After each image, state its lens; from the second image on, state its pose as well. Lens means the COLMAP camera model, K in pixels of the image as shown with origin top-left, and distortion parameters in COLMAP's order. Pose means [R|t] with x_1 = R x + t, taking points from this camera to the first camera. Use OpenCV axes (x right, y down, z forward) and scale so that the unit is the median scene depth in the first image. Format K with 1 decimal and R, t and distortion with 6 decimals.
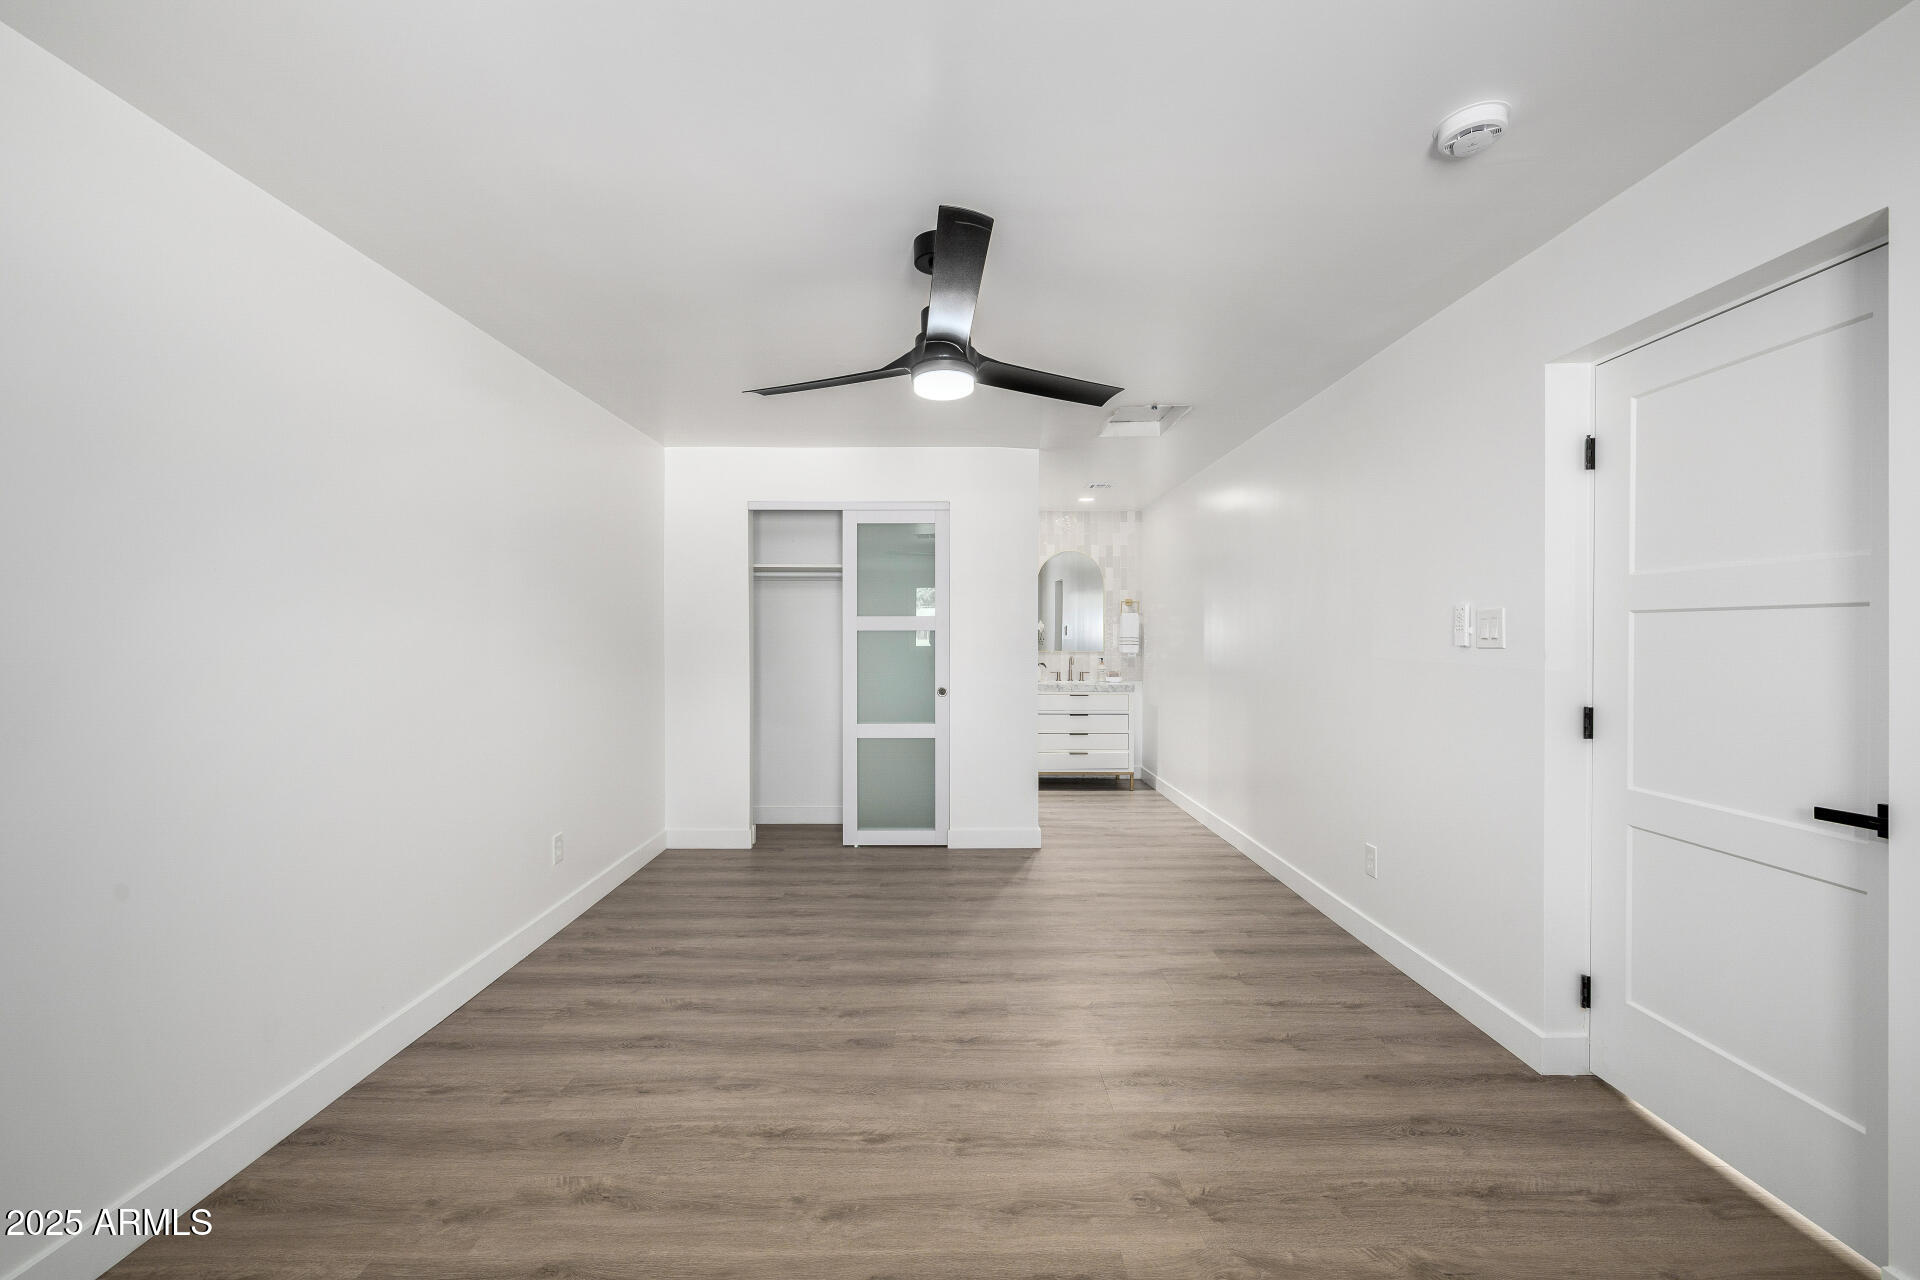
lens RADIAL K [[821.7, 0, 960.4], [0, 821.7, 639.4], [0, 0, 1]] dist [-0.004012, -0.000068]
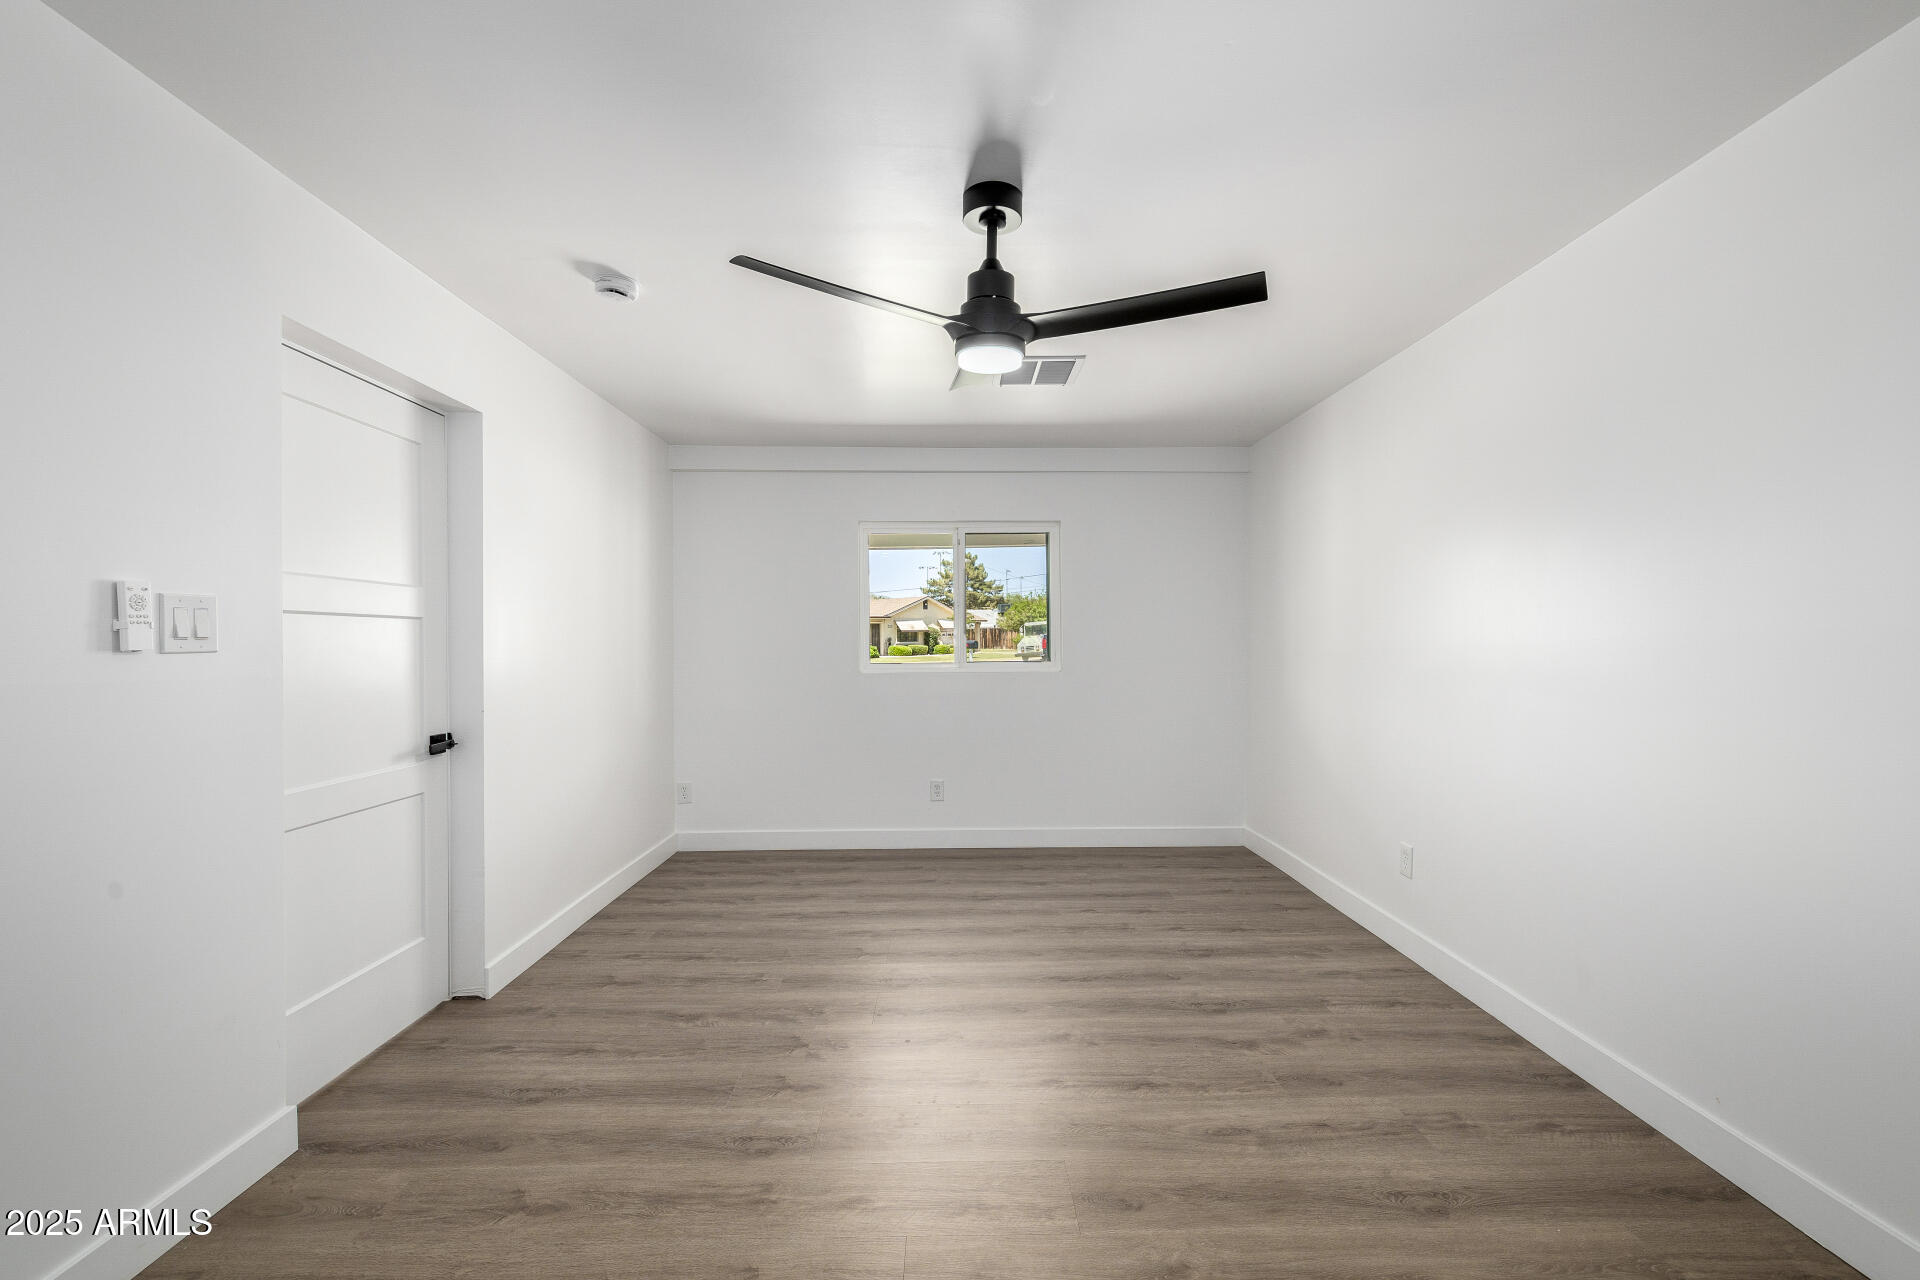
lens RADIAL K [[821.7, 0, 958.4], [0, 821.7, 641.4], [0, 0, 1]] dist [-0.004012, -0.000068]
pose [[-0.999978, 0.006416, -0.001379, 0.020761], [0.006412, 0.999975, 0.002946, 0.004563], [0.001398, 0.002937, -0.999995, 2.007850]]
